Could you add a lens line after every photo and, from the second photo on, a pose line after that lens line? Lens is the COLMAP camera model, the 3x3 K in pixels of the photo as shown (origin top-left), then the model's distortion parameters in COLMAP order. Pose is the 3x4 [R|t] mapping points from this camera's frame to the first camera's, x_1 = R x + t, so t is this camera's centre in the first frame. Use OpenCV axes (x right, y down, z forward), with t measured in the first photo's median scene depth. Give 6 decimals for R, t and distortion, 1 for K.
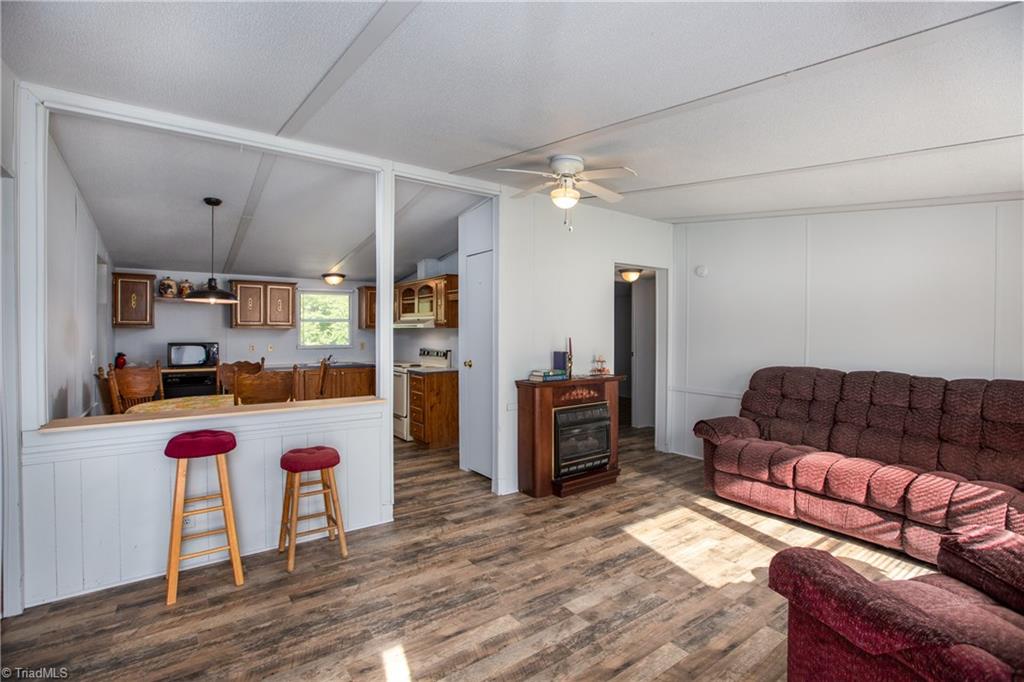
lens RADIAL K [[498.9, 0, 512.0], [0, 498.9, 341.0], [0, 0, 1]] dist [0.000966, 0.000183]
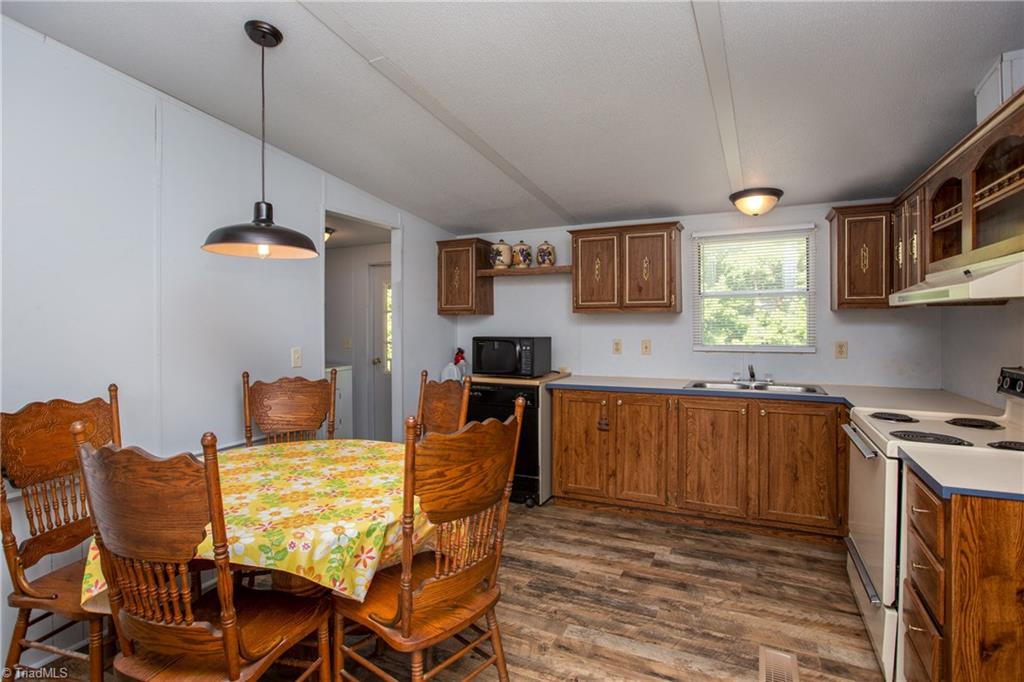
lens RADIAL K [[514.0, 0, 512.4], [0, 514.0, 323.7], [0, 0, 1]] dist [-0.000872, 0.000269]
pose [[0.473085, 0.003056, -0.881012, -0.027162], [-0.007084, 0.999975, -0.000335, -0.006040], [0.880988, 0.006399, 0.473095, 0.328448]]
